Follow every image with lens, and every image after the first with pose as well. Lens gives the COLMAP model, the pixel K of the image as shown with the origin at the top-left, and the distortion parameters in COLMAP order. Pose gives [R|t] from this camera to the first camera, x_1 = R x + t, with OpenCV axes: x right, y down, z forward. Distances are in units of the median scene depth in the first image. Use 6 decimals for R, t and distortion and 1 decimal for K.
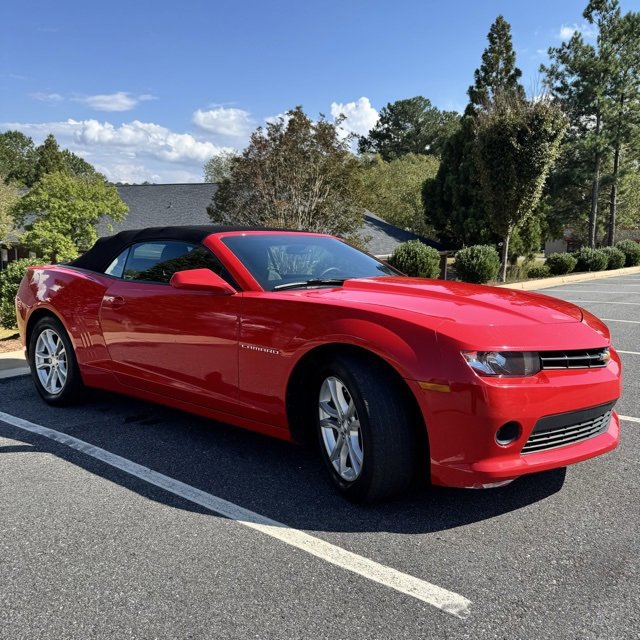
lens RADIAL K [[614.0, 0, 325.8], [0, 614.0, 316.4], [0, 0, 1]] dist [-0.012397, 0.000000]
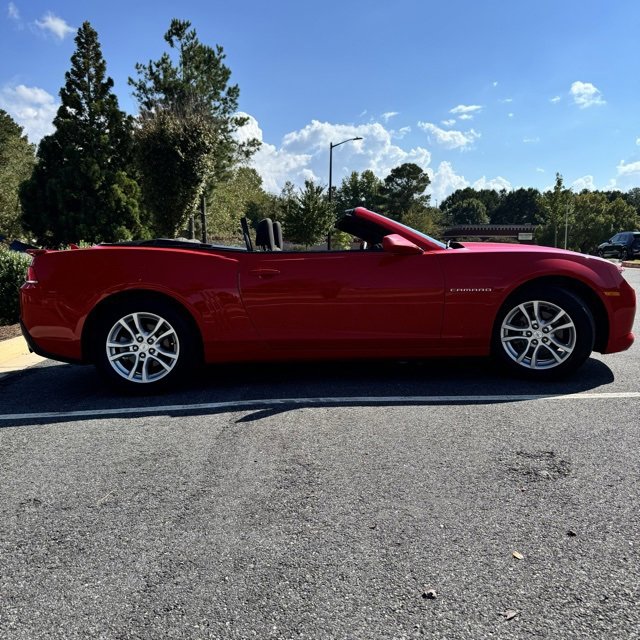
lens RADIAL K [[614.0, 0, 320.6], [0, 614.0, 320.4], [0, 0, 1]] dist [-0.012397, 0.000000]
pose [[0.761841, -0.081482, 0.642618, -0.150020], [0.088832, 0.995826, 0.020954, 0.006958], [-0.641644, 0.041121, 0.765900, 0.023850]]
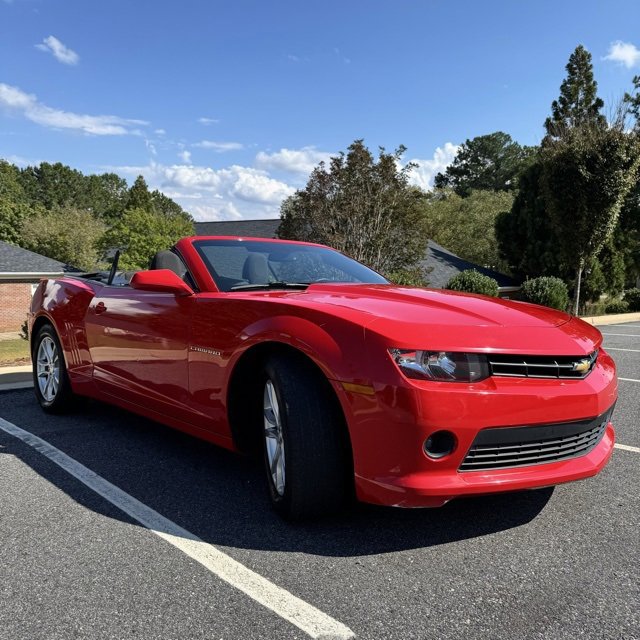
lens RADIAL K [[614.0, 0, 314.5], [0, 614.0, 318.5], [0, 0, 1]] dist [-0.012397, 0.000000]
pose [[0.989315, 0.017532, -0.144739, 0.023820], [-0.025772, 0.998140, -0.055254, 0.006348], [0.143501, 0.058394, 0.987926, 0.010720]]
